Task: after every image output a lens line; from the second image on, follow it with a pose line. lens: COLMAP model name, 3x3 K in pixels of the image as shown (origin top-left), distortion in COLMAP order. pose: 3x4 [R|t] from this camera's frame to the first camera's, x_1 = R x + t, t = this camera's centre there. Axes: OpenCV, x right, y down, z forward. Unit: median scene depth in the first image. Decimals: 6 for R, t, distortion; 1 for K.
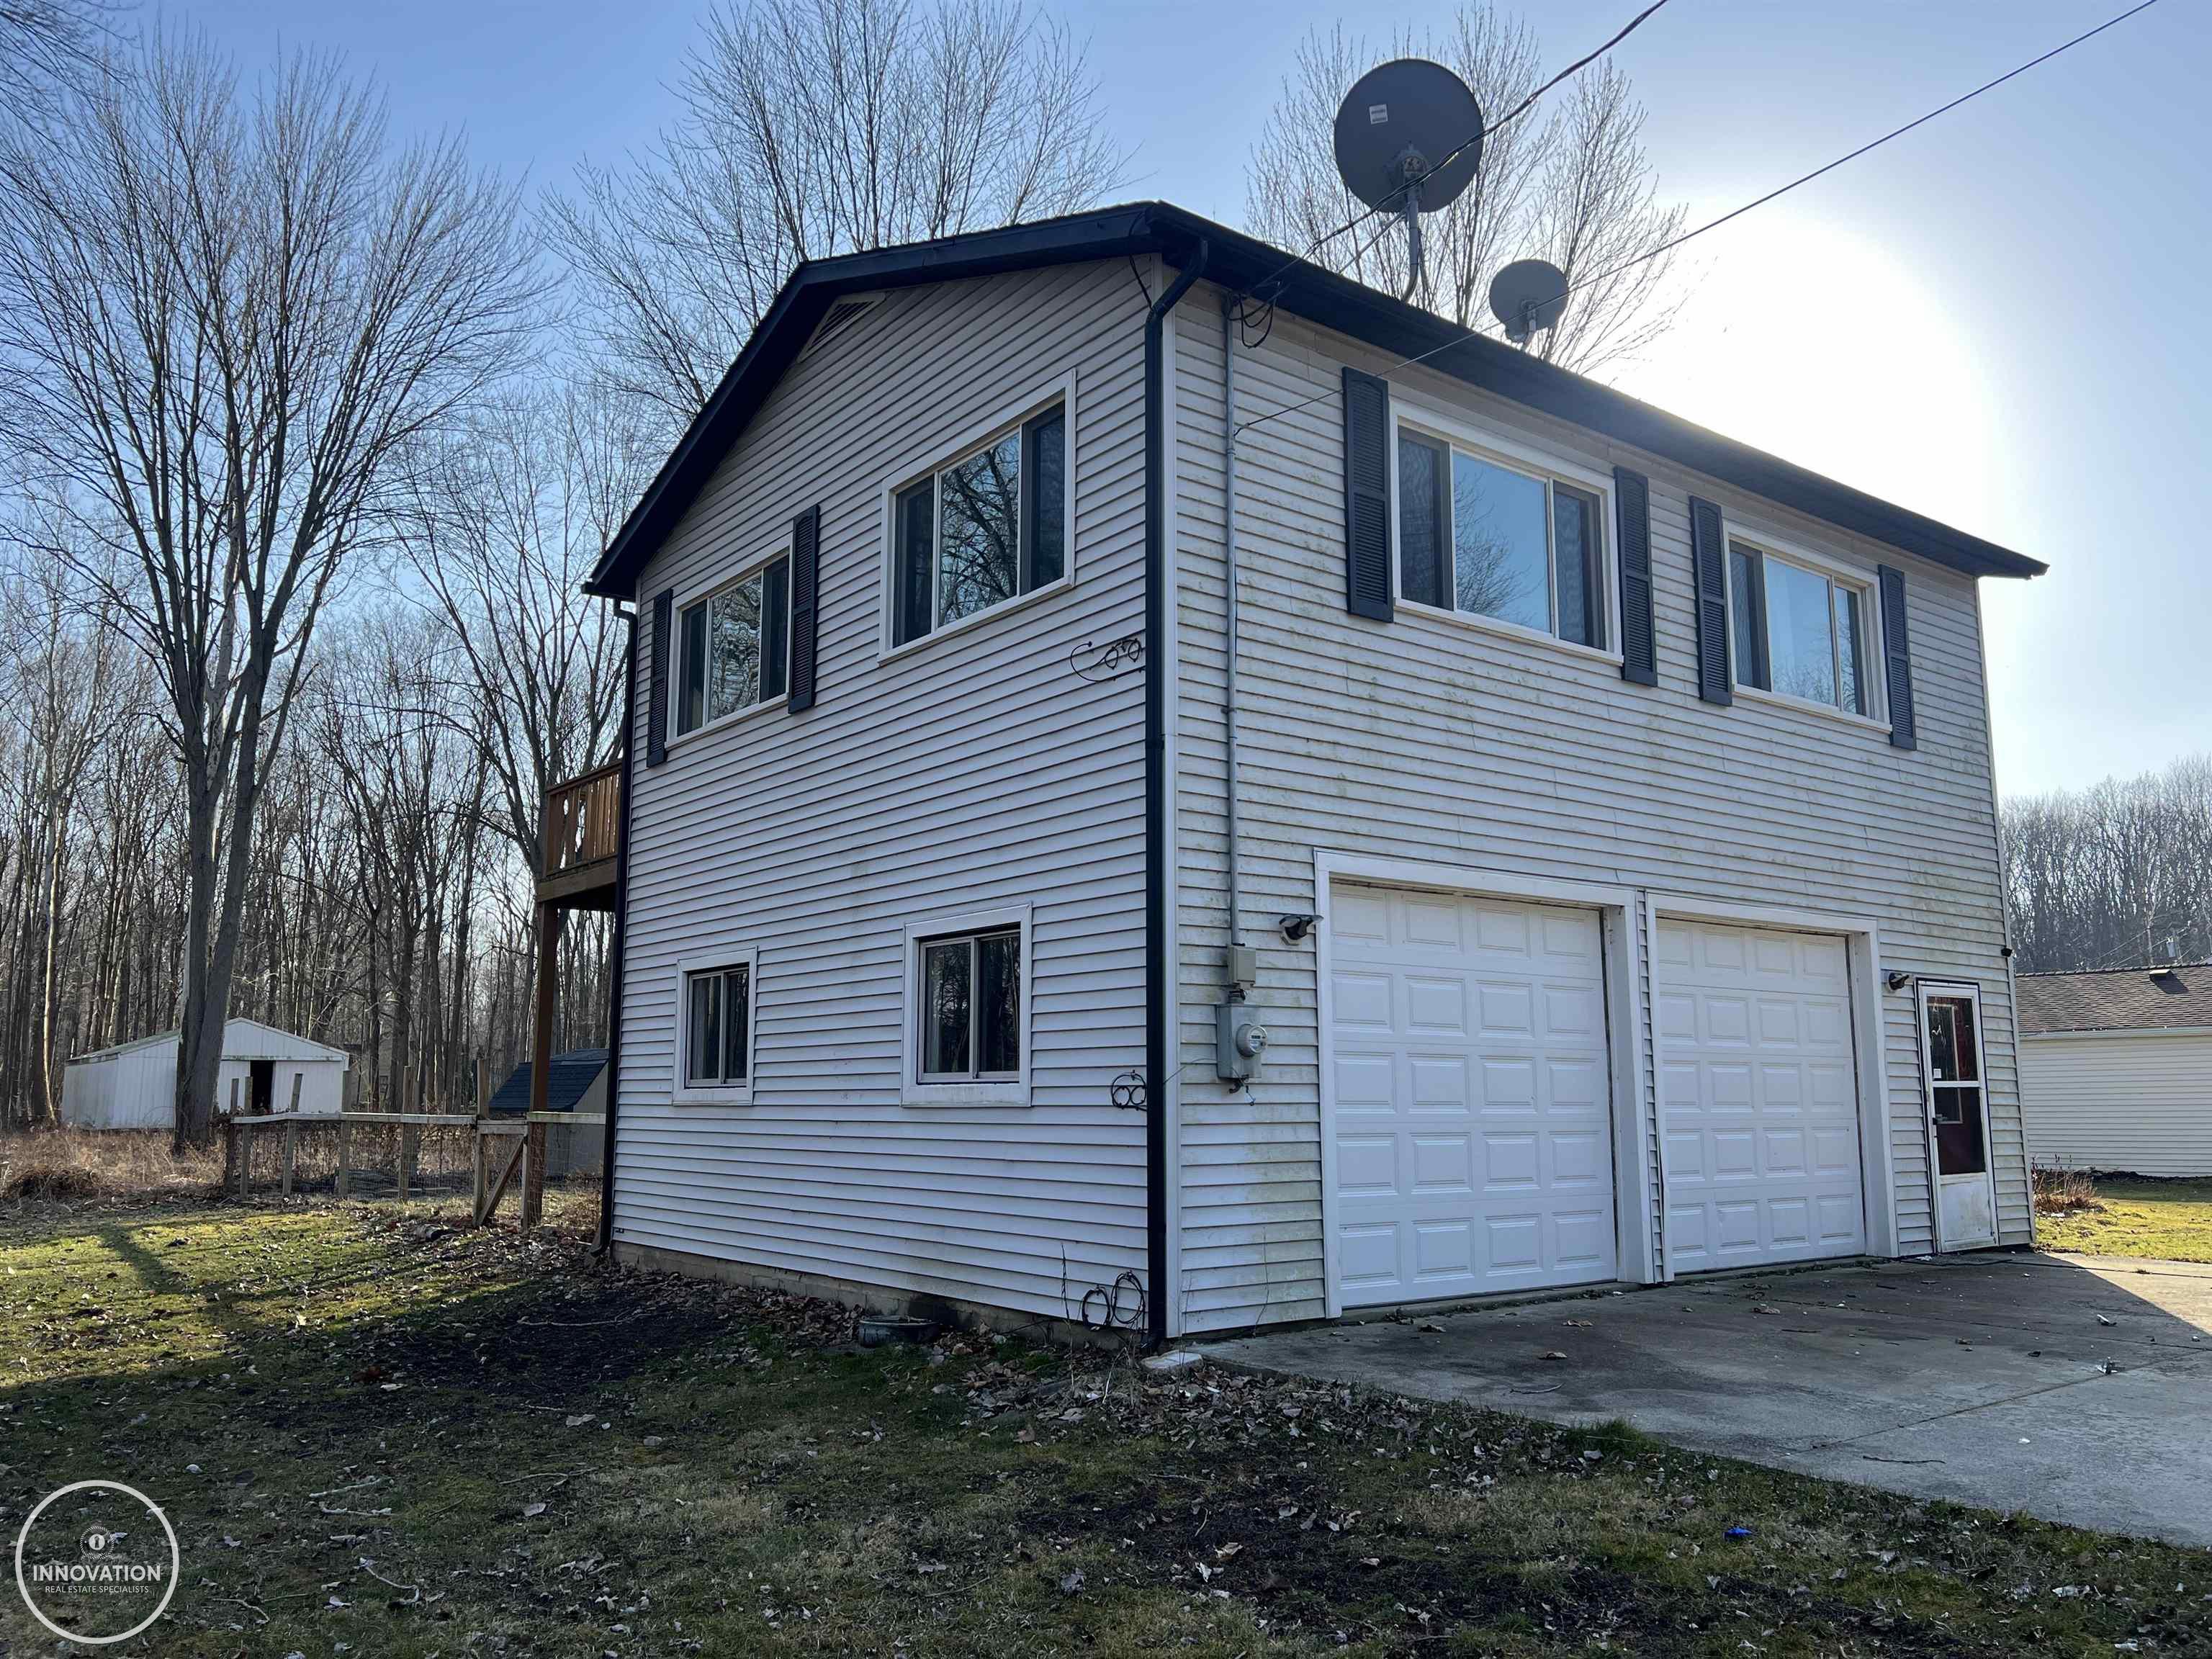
lens RADIAL K [[1691.4, 0, 1106.8], [0, 1691.4, 842.6], [0, 0, 1]] dist [0.002275, -0.016300]
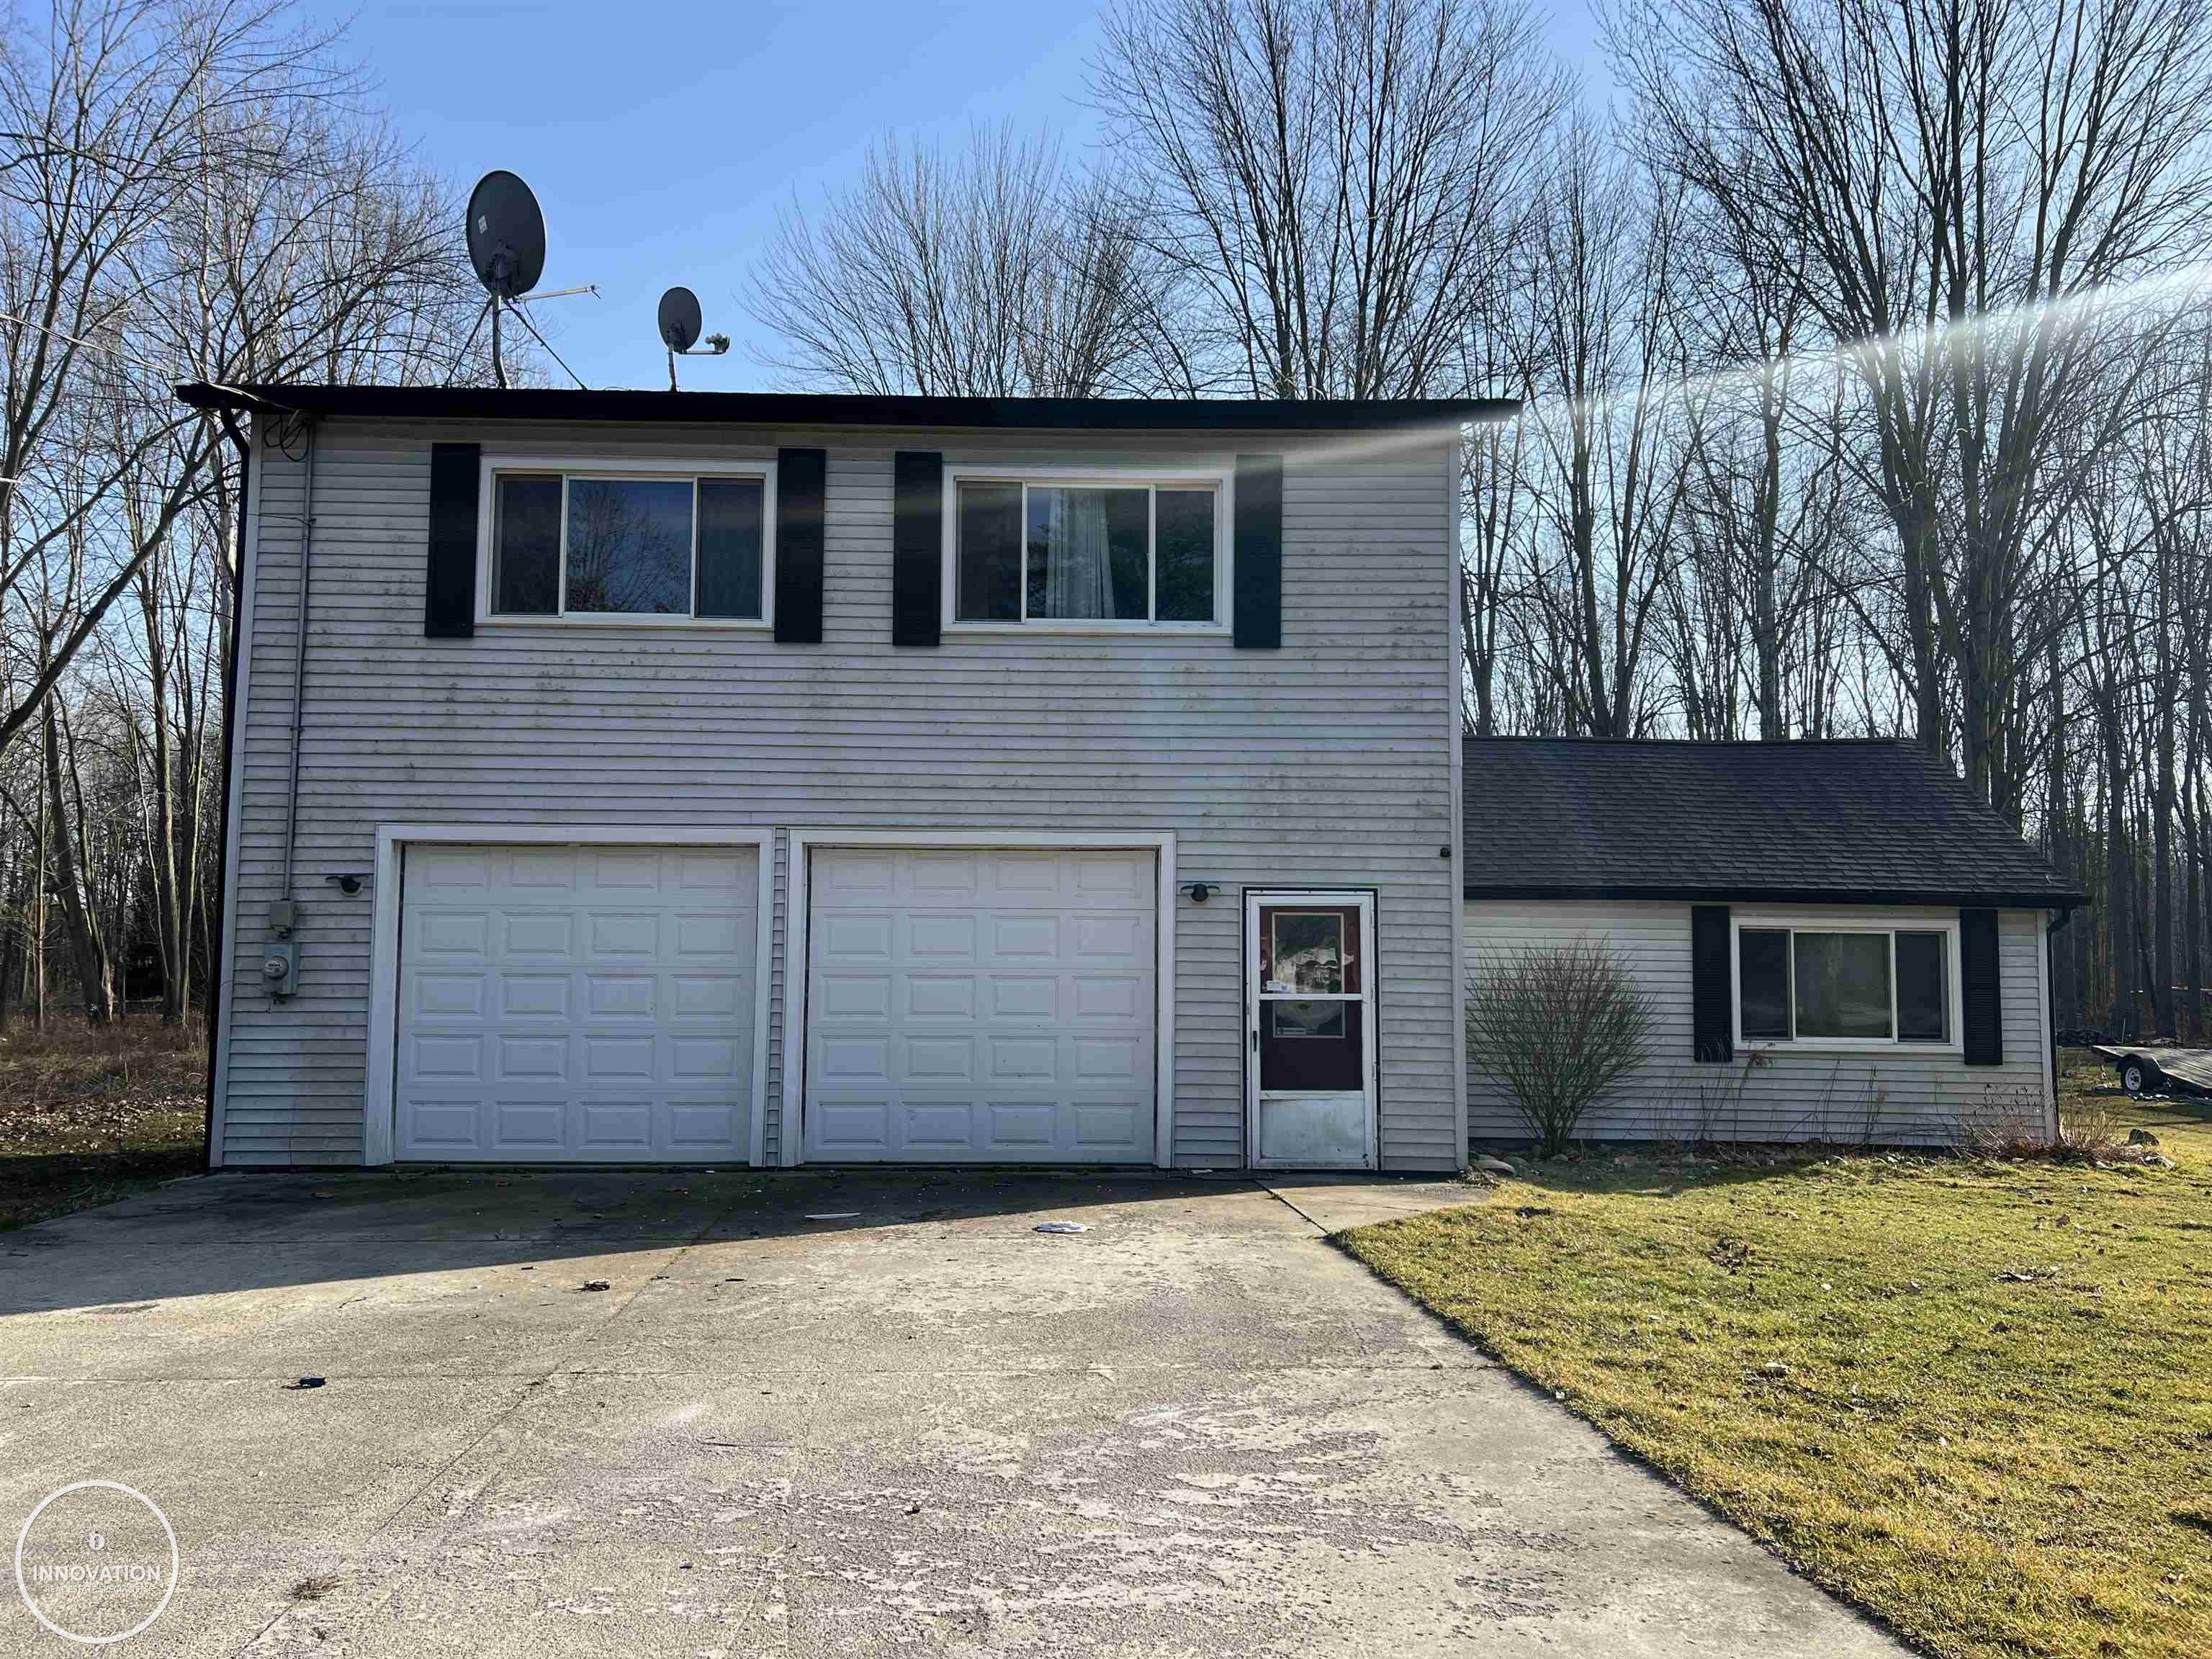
lens RADIAL K [[1691.4, 0, 1108.6], [0, 1691.4, 821.5], [0, 0, 1]] dist [0.002275, -0.016300]
pose [[0.821299, -0.039268, -0.569145, 1.302400], [0.080237, 0.995663, 0.047089, -0.013702], [0.564827, -0.084340, 0.820888, 0.215010]]
